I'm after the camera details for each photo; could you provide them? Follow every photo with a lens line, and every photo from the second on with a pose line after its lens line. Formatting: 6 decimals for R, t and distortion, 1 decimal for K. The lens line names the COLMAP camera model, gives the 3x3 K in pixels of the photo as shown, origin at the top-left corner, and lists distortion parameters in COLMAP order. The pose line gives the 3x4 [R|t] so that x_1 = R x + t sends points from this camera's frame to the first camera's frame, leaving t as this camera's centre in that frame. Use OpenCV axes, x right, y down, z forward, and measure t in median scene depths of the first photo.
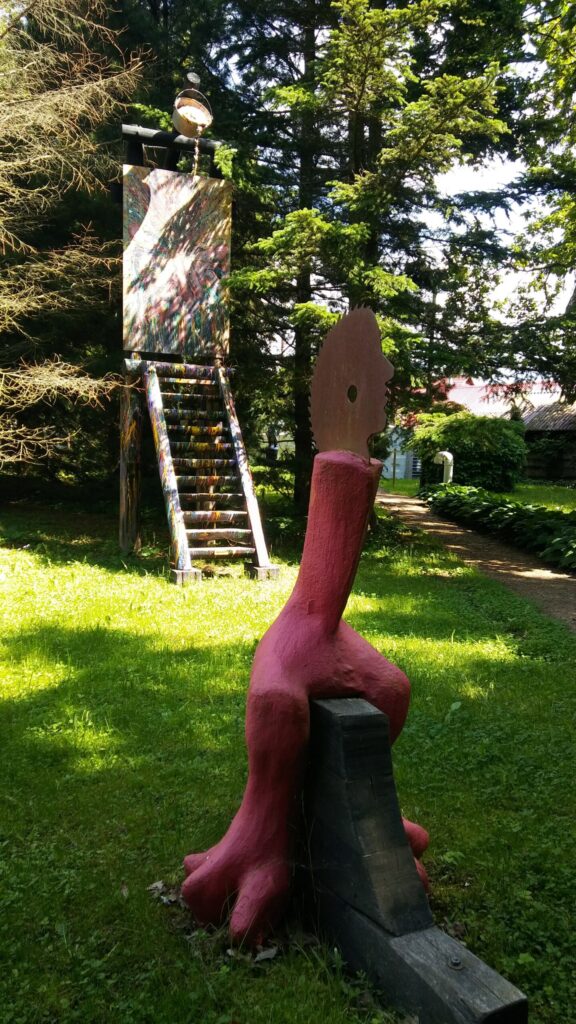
lens RADIAL K [[816.3, 0, 290.8], [0, 816.3, 514.9], [0, 0, 1]] dist [0.083837, -0.018495]
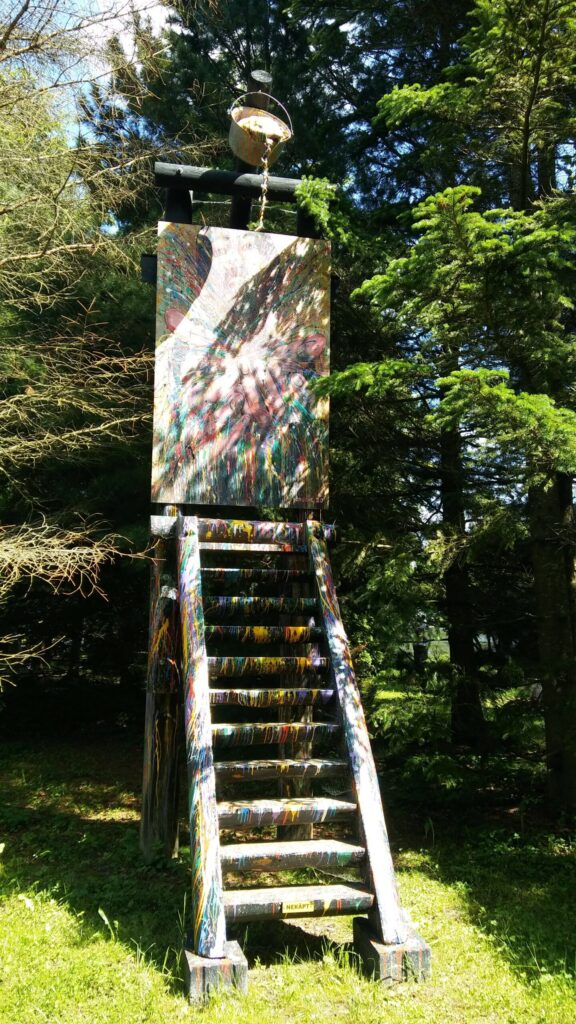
lens RADIAL K [[816.3, 0, 287.7], [0, 816.3, 519.0], [0, 0, 1]] dist [0.083837, -0.018495]
pose [[0.982957, -0.042255, -0.178912, 0.001076], [-0.000060, 0.973151, -0.230167, -0.051836], [0.183834, 0.226255, 0.956563, 0.457903]]
